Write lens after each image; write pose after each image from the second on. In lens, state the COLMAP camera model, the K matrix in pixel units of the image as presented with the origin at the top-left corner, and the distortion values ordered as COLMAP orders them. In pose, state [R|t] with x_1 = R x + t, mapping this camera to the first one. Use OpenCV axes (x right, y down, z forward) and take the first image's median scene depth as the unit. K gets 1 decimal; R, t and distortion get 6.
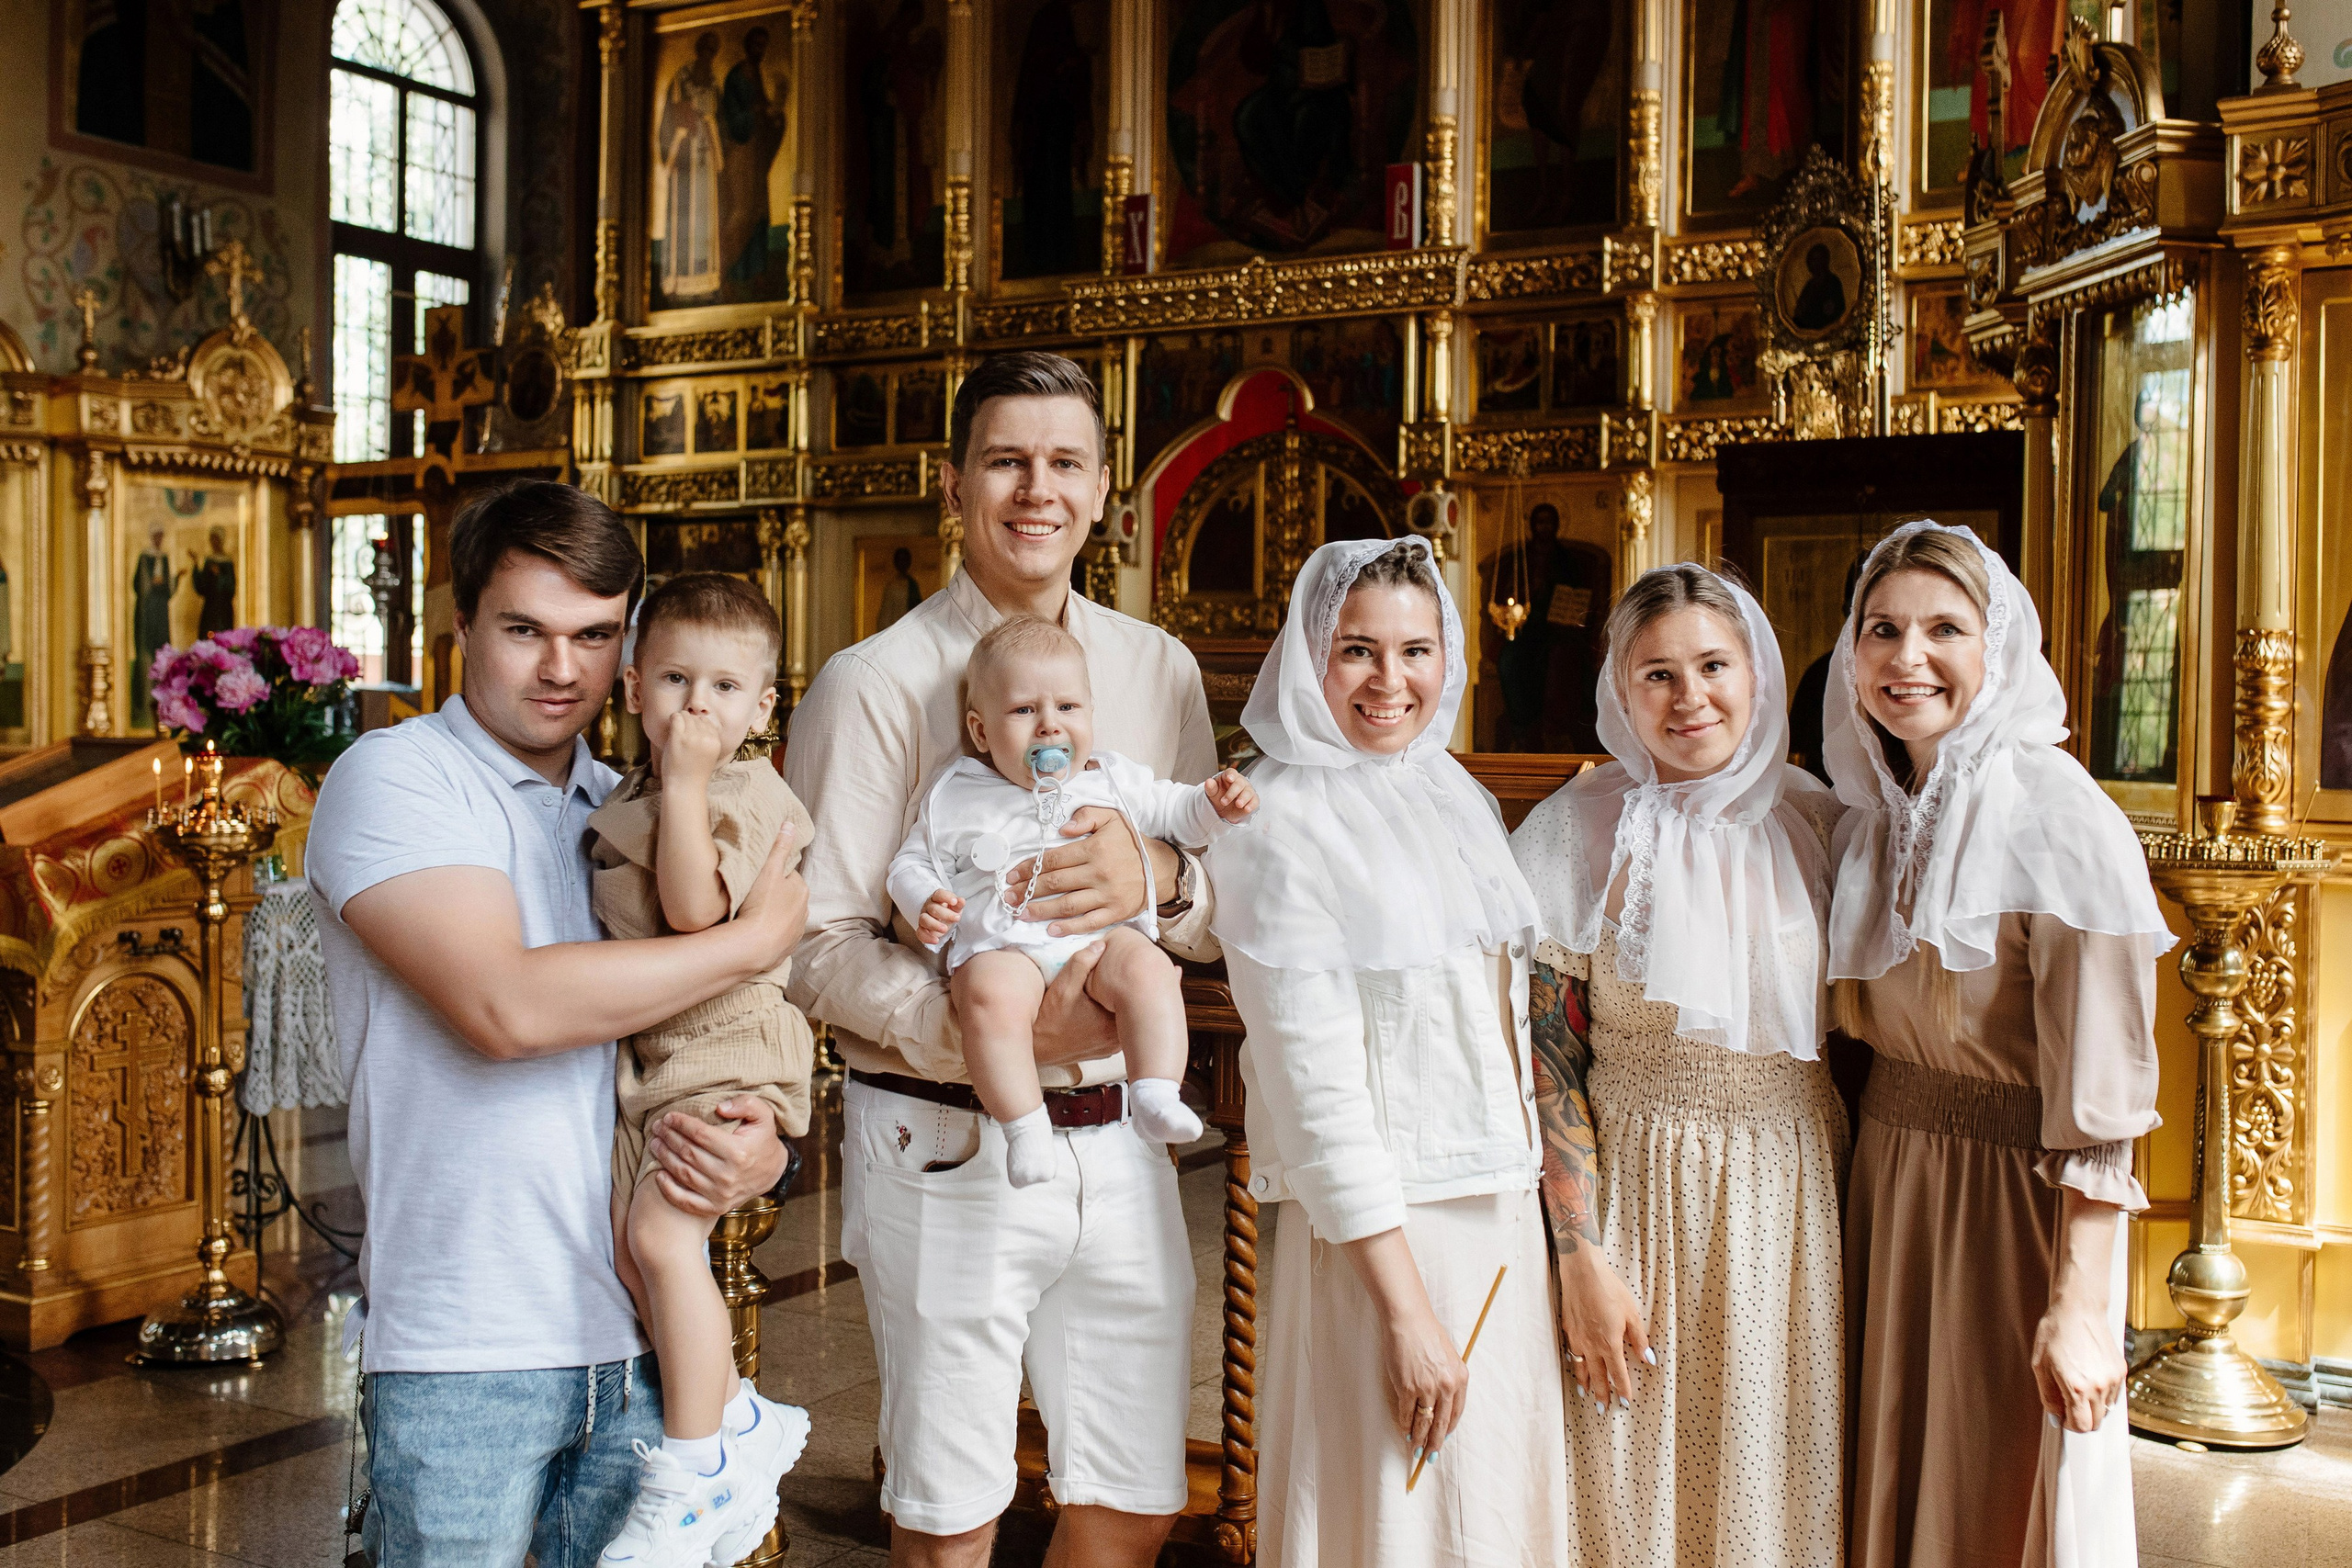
lens RADIAL K [[2419.2, 0, 1176.2], [0, 2419.2, 756.9], [0, 0, 1]] dist [-0.010313, 0.007100]
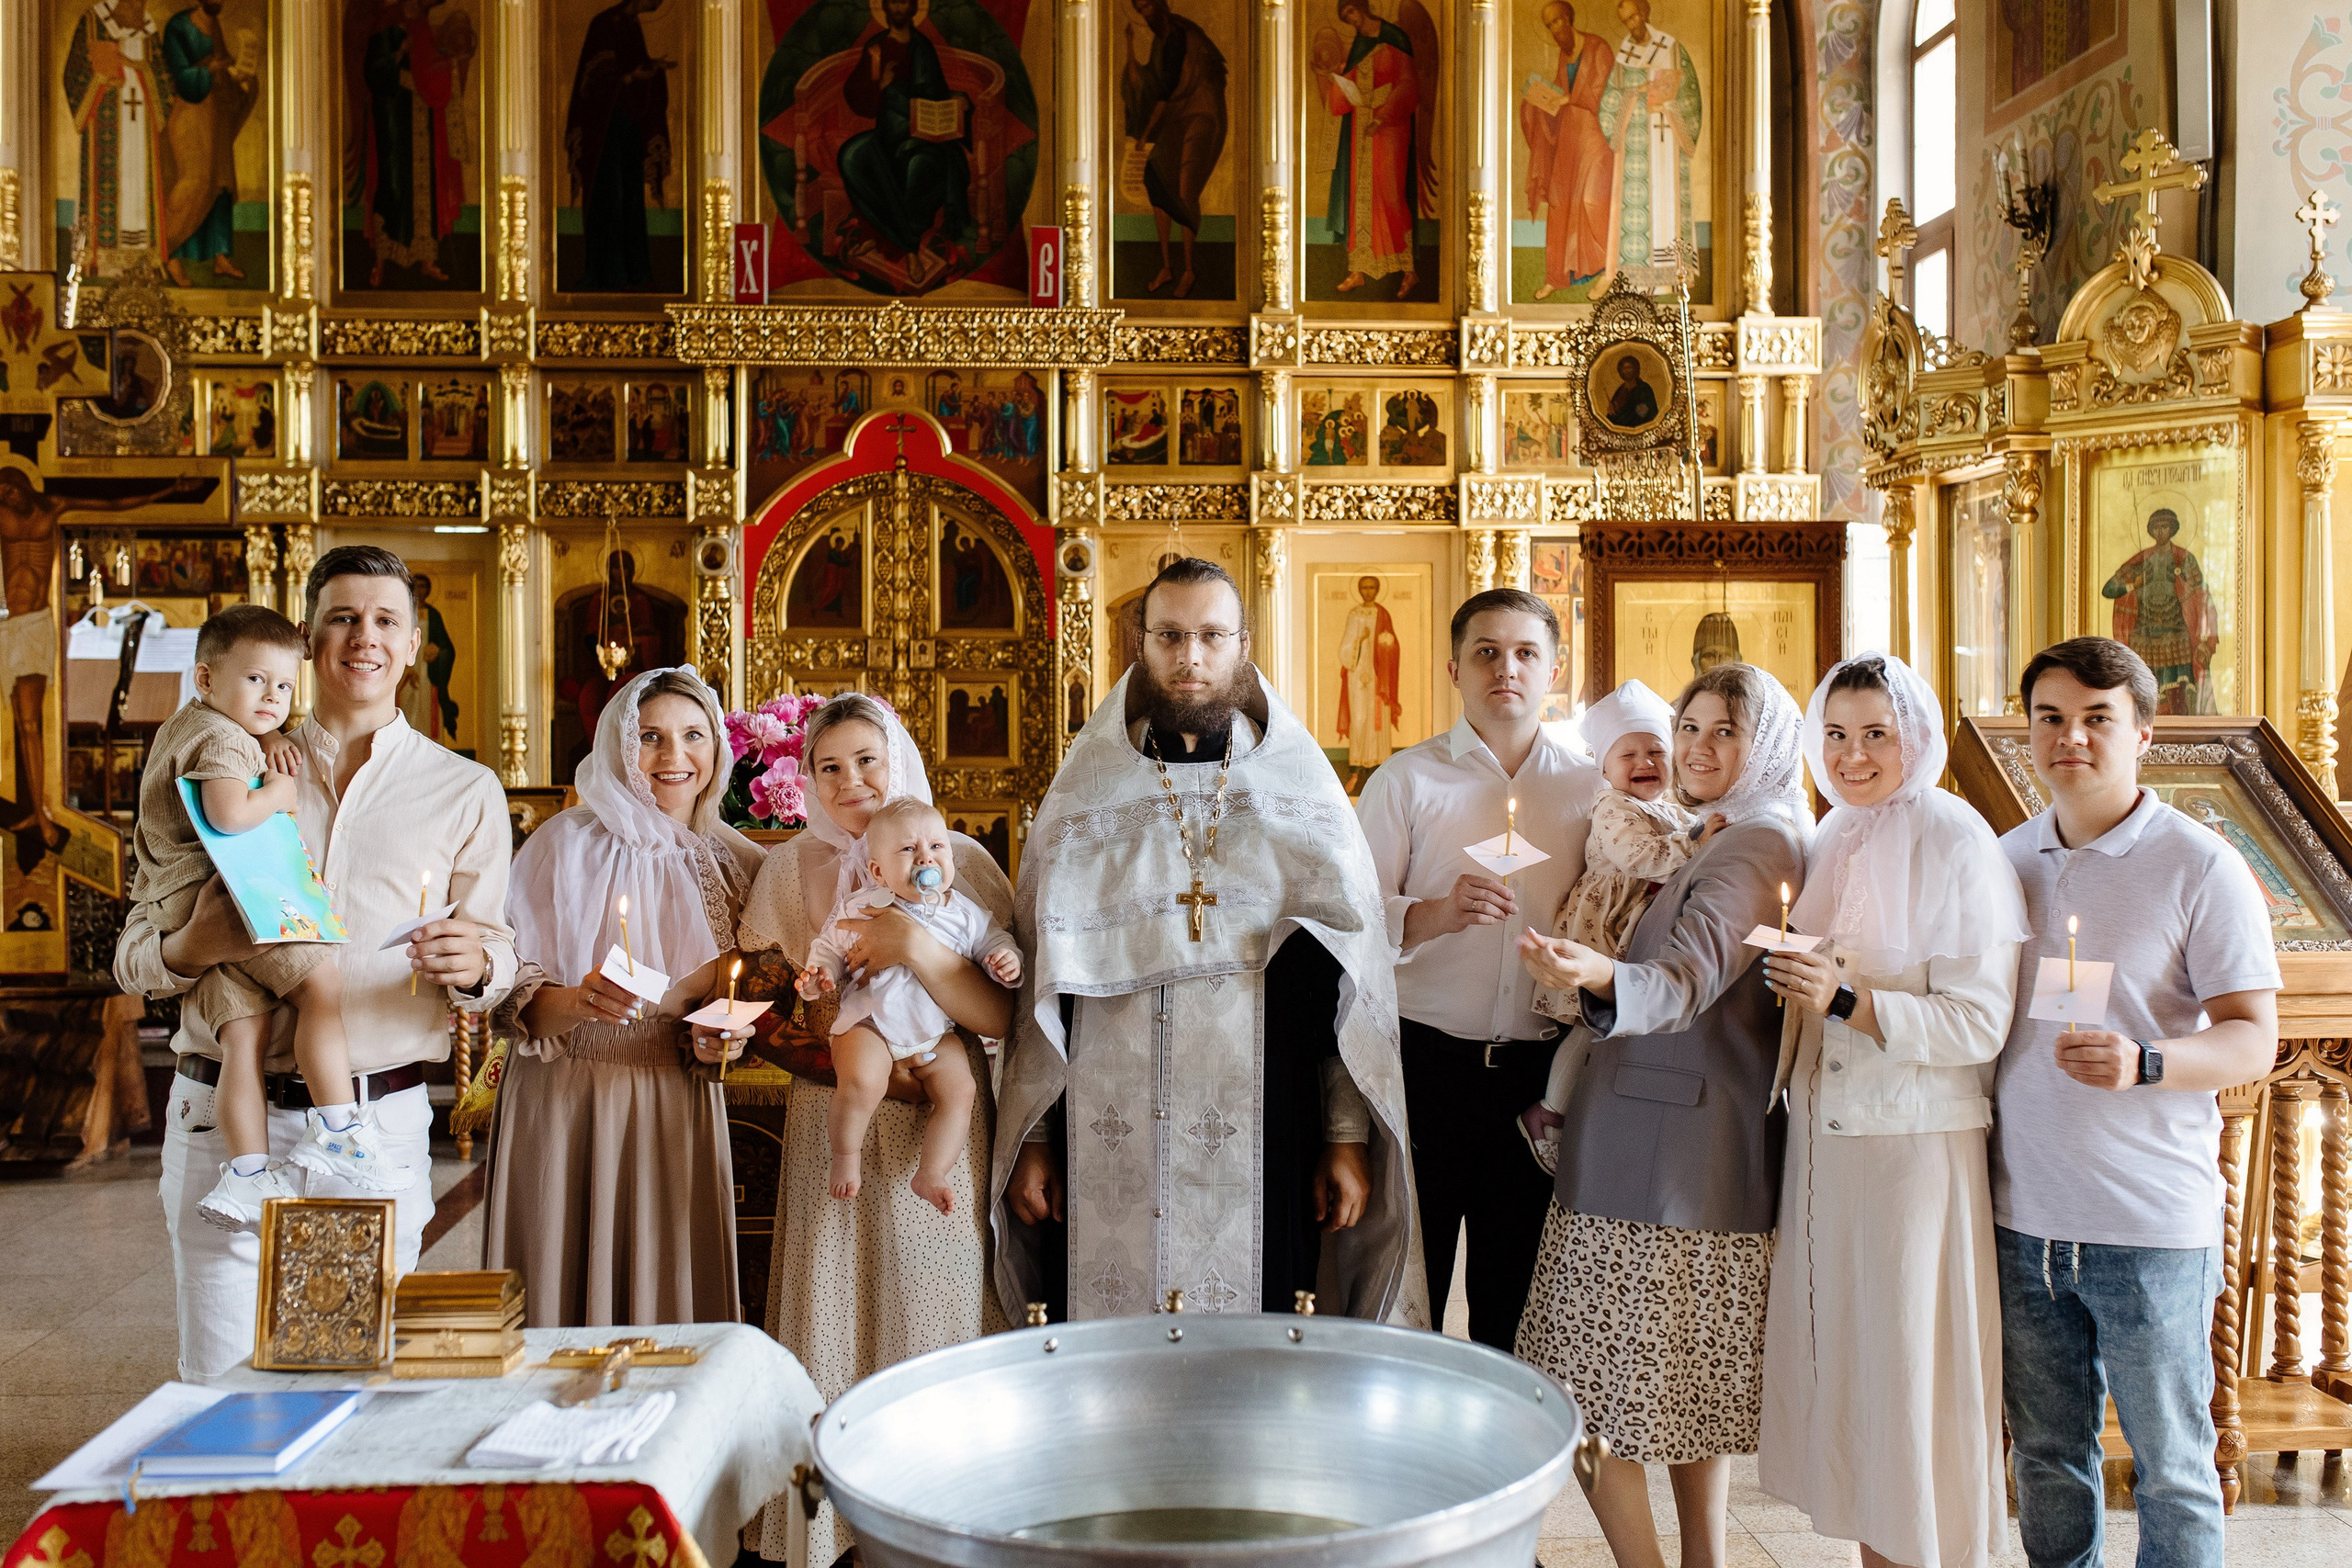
lens RADIAL K [[2308.8, 0, 1213.7], [0, 2308.8, 752.1], [0, 0, 1]] dist [0.000230, -0.014963]
pose [[0.826425, -0.021132, 0.562650, -0.408191], [0.022054, 0.999743, 0.005156, -0.019272], [-0.562615, 0.008148, 0.826679, 0.126282]]
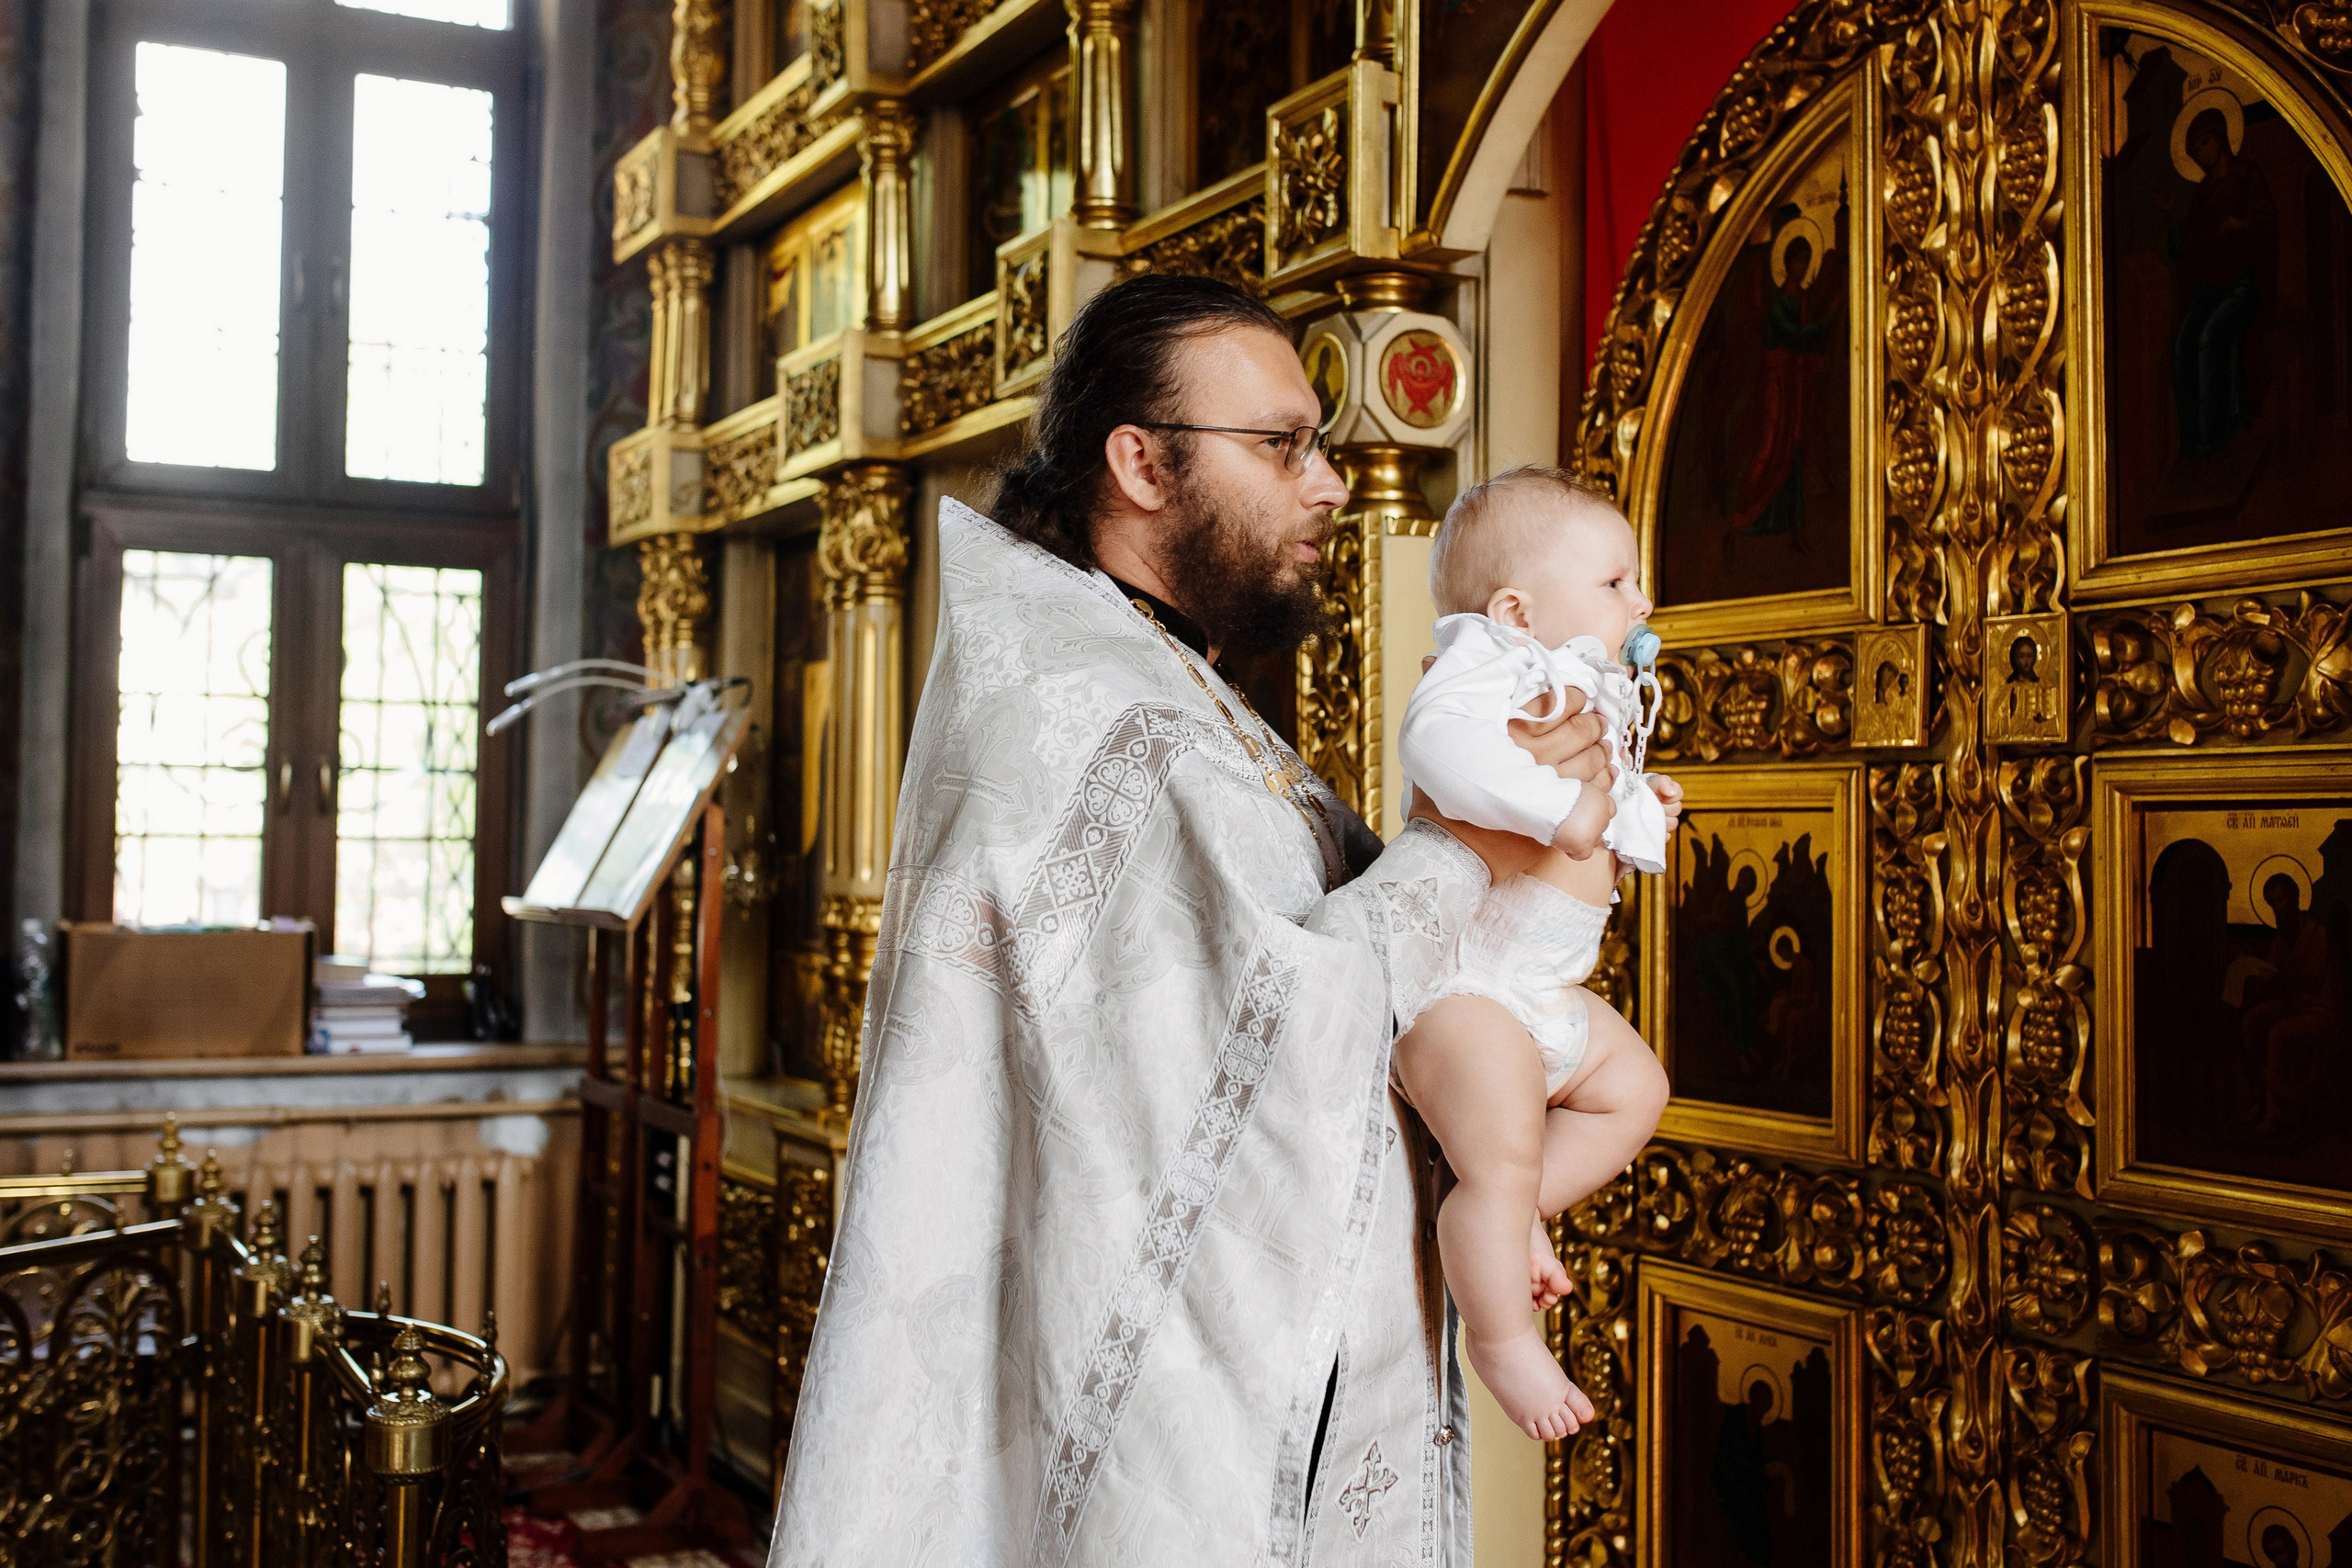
lens RADIAL K [[2531.2, 0, 1172.6], [0, 2531.2, 714.1], [0, 0, 1]] dist [-0.002681, 0.005924]
pose [[0.844825, -0.036063, -0.533826, 0.115740], [-0.007626, 0.996813, -0.079409, -0.036293], [0.534988, 0.071157, 0.841858, 0.781816]]
